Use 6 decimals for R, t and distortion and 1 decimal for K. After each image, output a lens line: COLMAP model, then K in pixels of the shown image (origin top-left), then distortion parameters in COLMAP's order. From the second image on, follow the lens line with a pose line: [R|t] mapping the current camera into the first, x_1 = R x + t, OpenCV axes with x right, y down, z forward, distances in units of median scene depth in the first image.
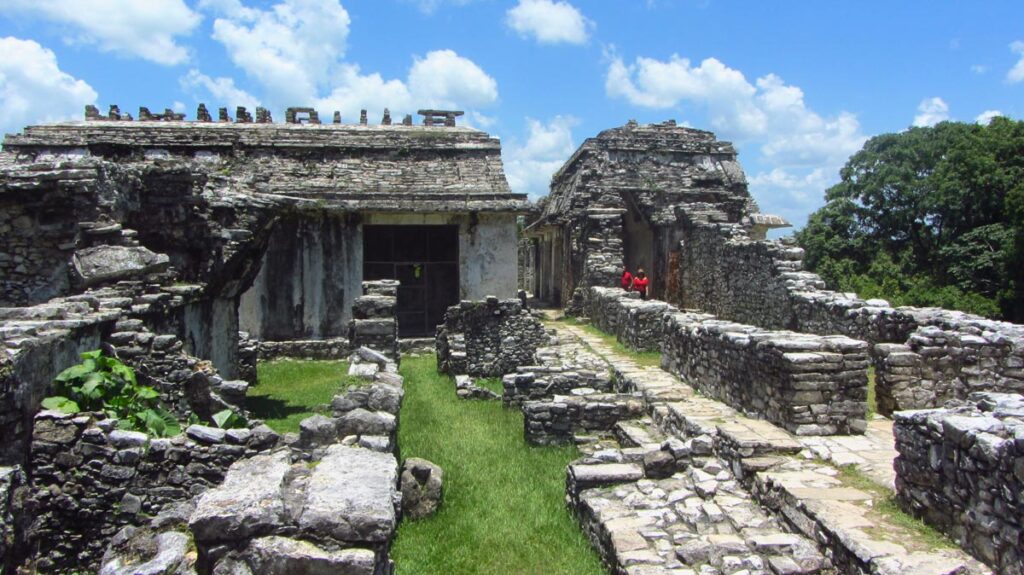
lens RADIAL K [[848.3, 0, 514.6], [0, 848.3, 283.8], [0, 0, 1]] dist [-0.037937, 0.003185]
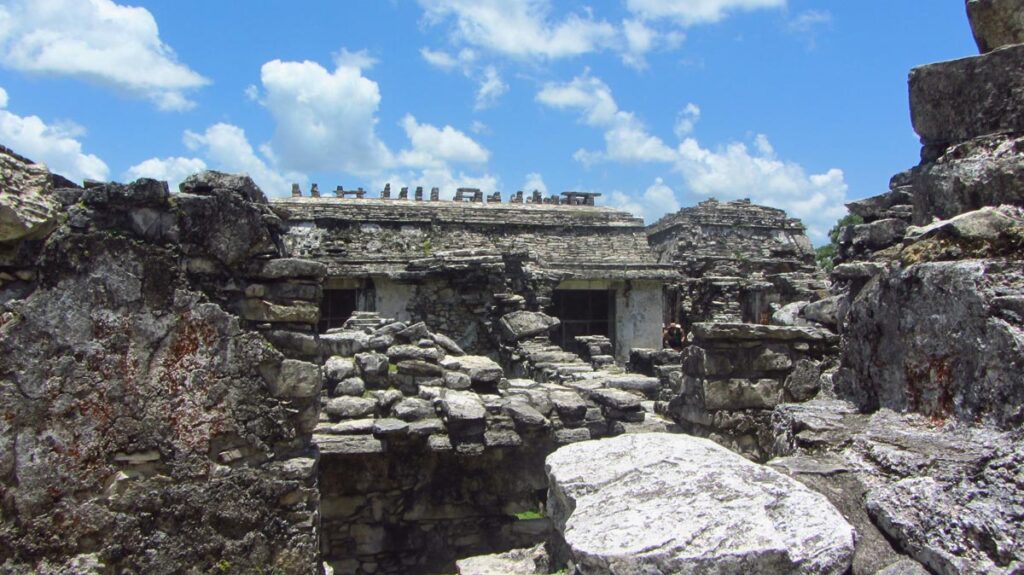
lens RADIAL K [[848.3, 0, 514.6], [0, 848.3, 283.8], [0, 0, 1]] dist [-0.037937, 0.003185]
pose [[0.998880, 0.011986, 0.045779, -0.260115], [-0.009078, 0.997958, -0.063221, -0.000562], [-0.046443, 0.062735, 0.996949, -0.192683]]
